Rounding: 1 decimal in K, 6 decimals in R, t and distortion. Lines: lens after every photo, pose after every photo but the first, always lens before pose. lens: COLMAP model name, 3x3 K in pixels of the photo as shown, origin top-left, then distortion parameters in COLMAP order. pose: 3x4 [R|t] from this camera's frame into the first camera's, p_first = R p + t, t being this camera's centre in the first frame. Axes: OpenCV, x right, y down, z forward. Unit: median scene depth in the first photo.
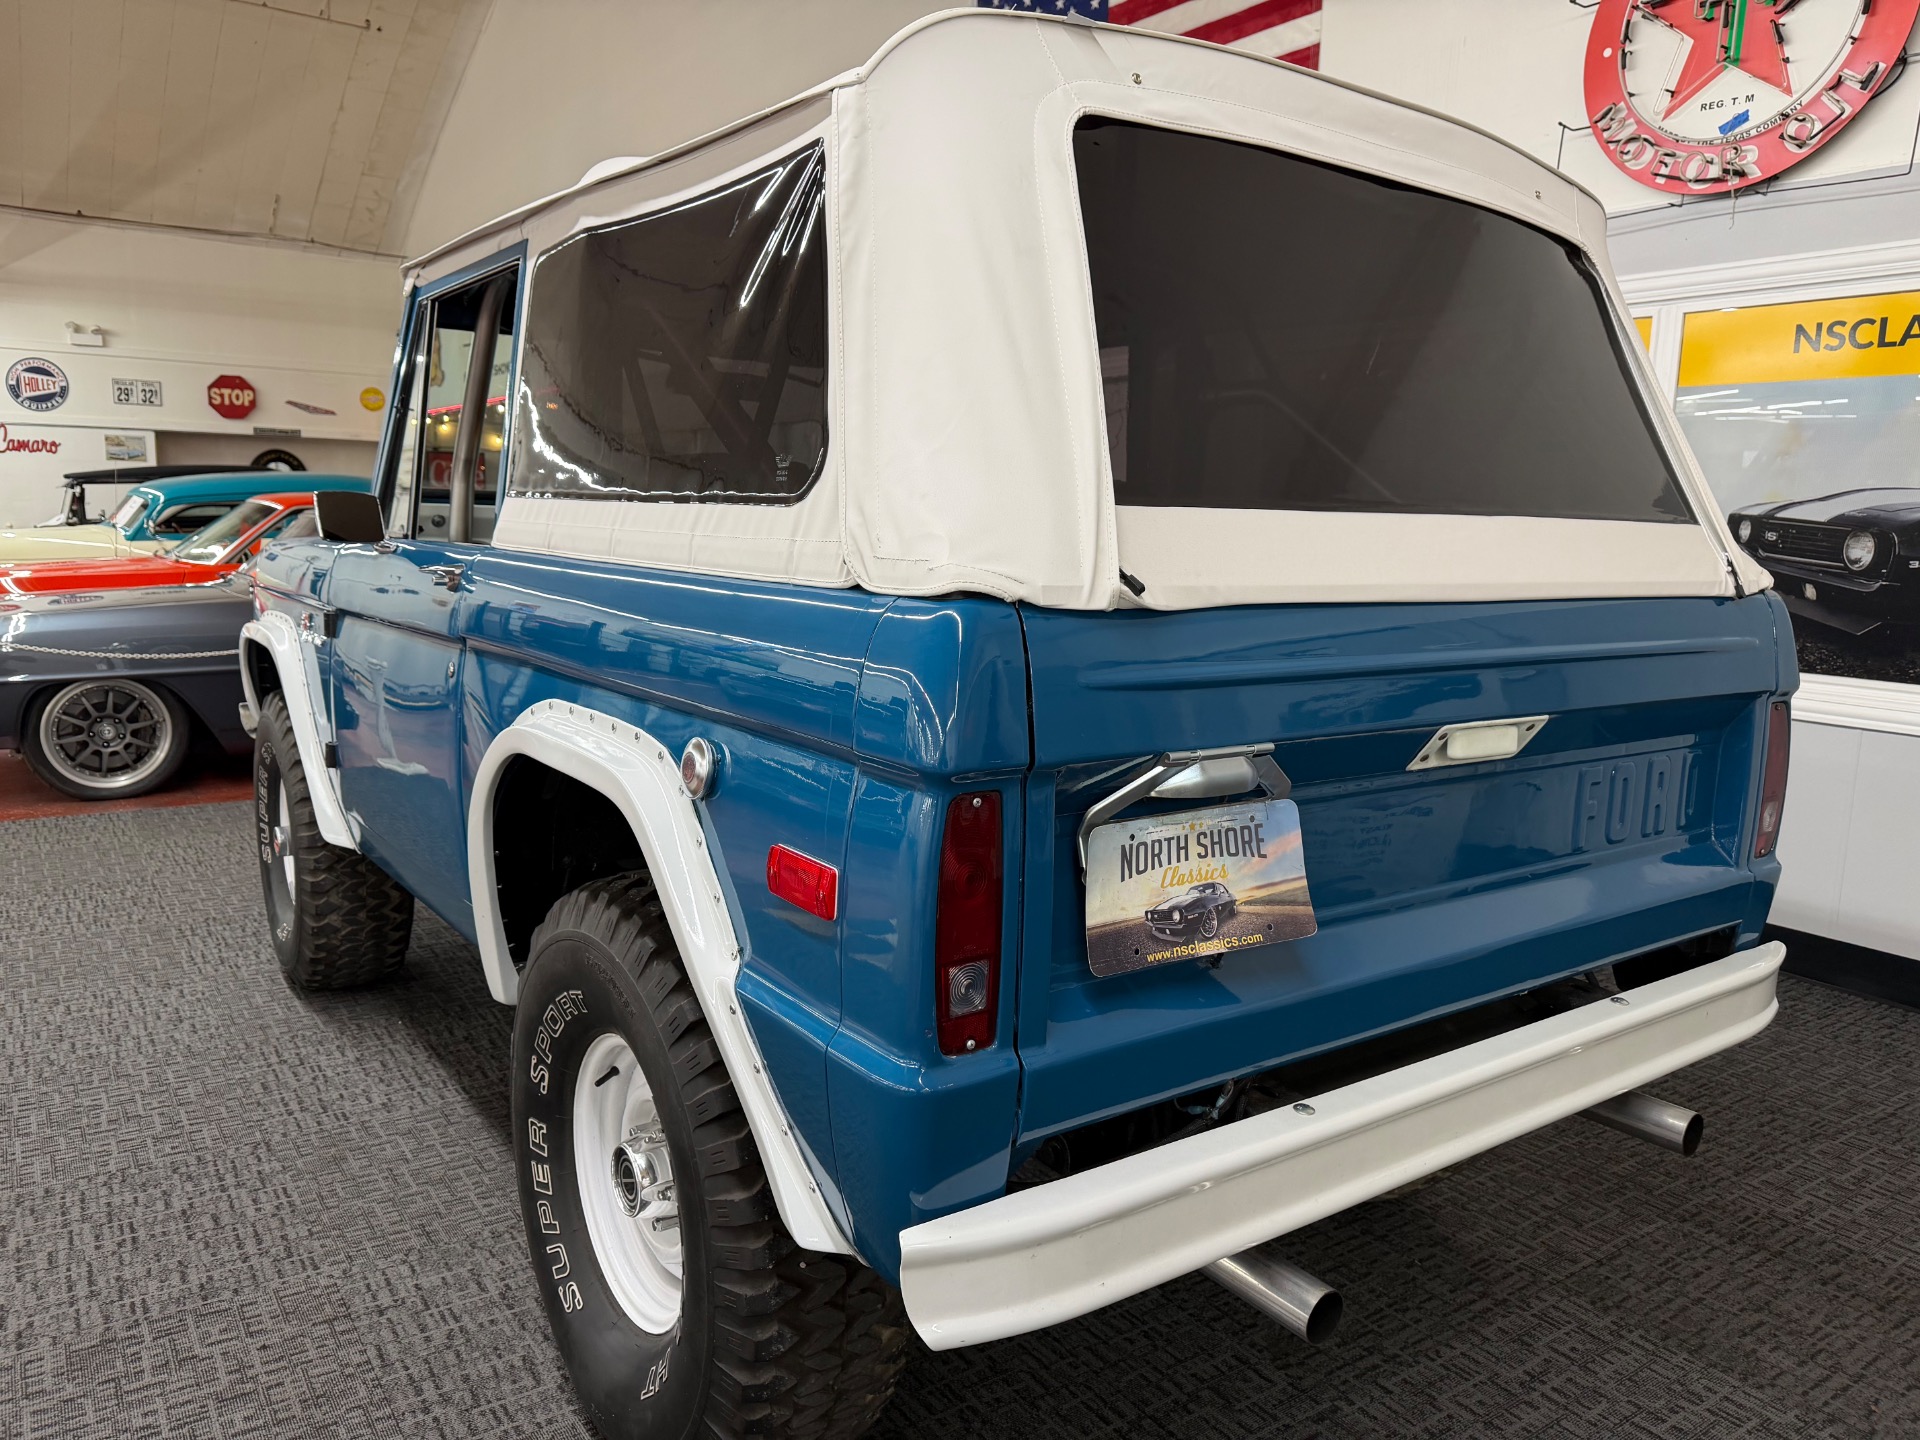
lens RADIAL K [[1367.5, 0, 960.0], [0, 1367.5, 720.0], [0, 0, 1]] dist [0.011994, -0.010119]
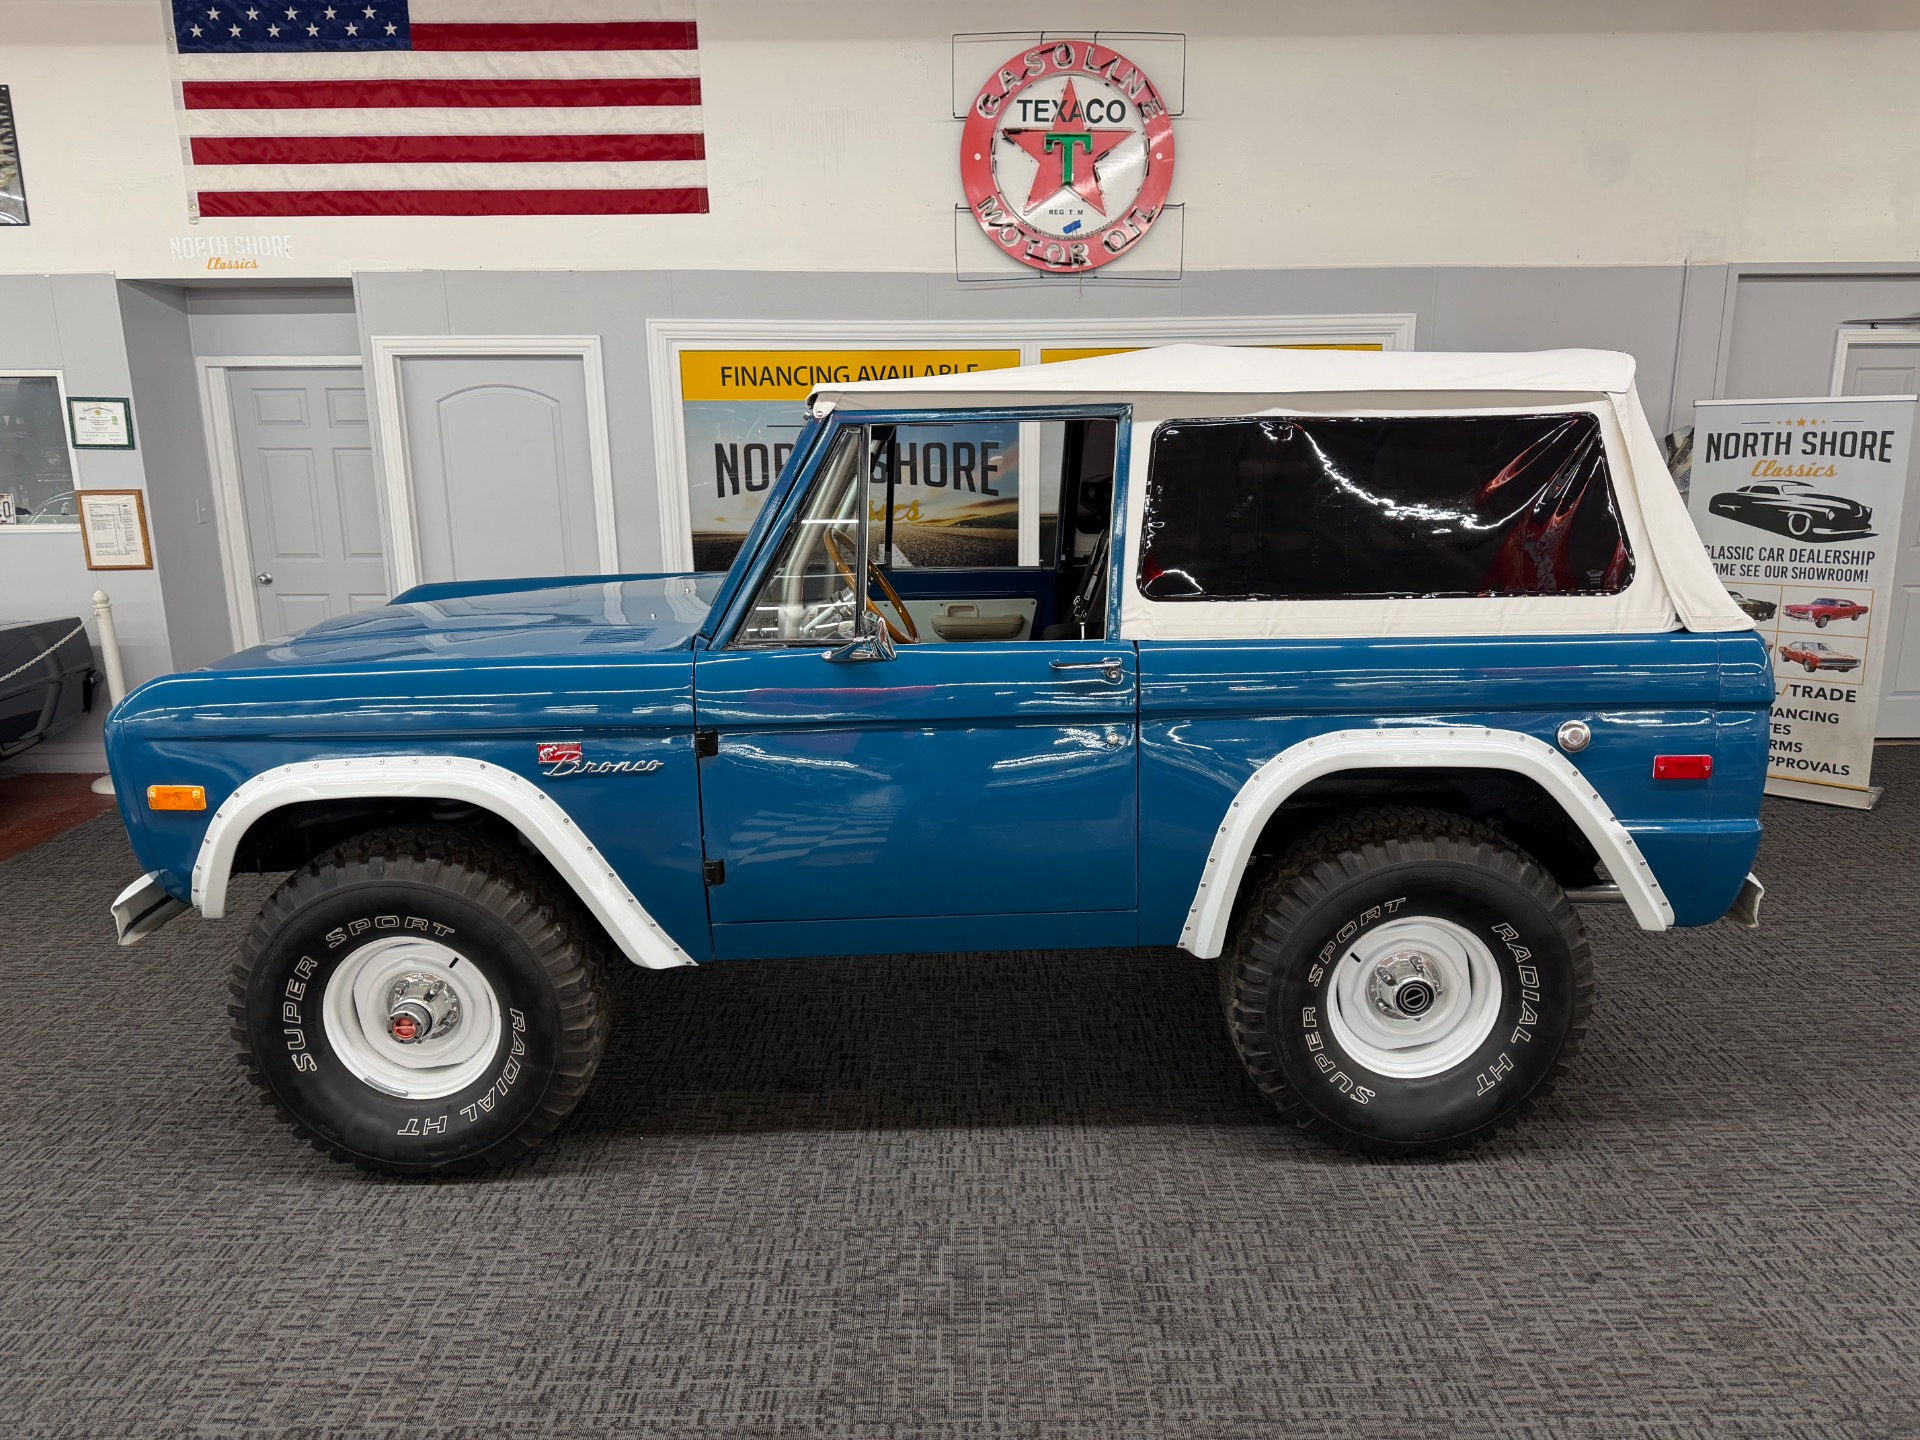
lens RADIAL K [[1370.0, 0, 969.9], [0, 1370.0, 721.9], [0, 0, 1]] dist [0.038360, -0.038474]
pose [[0.584423, -0.215494, 0.782312, -1.339069], [0.144247, 0.976327, 0.161178, -0.265269], [-0.798525, 0.018650, 0.601672, 0.300263]]
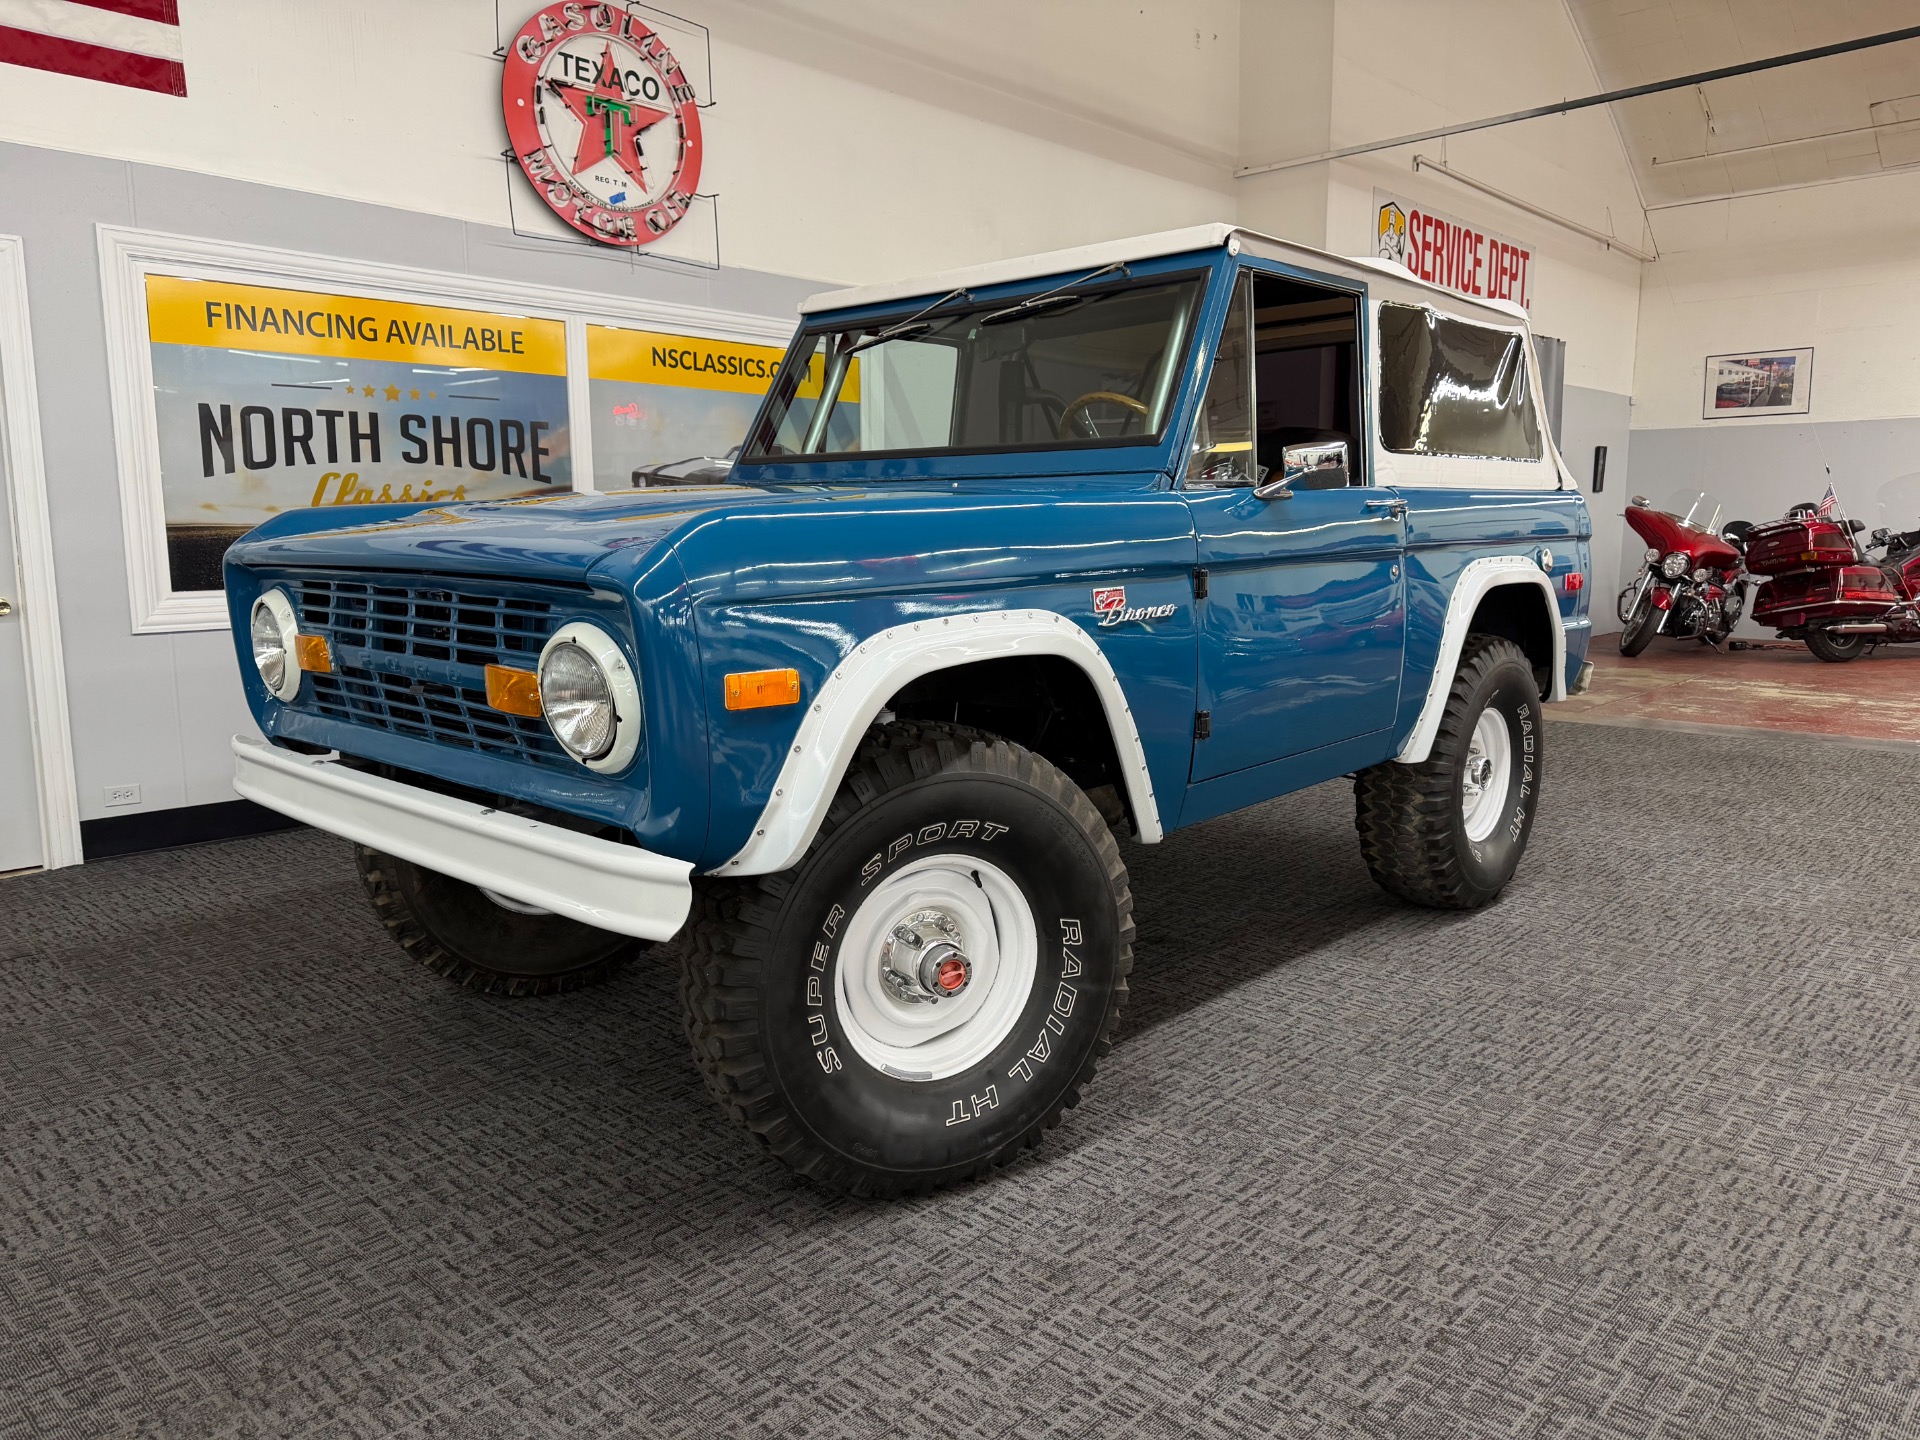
lens RADIAL K [[1379.3, 0, 969.5], [0, 1379.3, 706.4], [0, 0, 1]] dist [0.014741, -0.015613]
pose [[-0.195801, -0.160955, 0.967345, -1.623701], [0.142812, 0.971242, 0.190510, -0.233149], [-0.970189, 0.175450, -0.167184, 1.607370]]
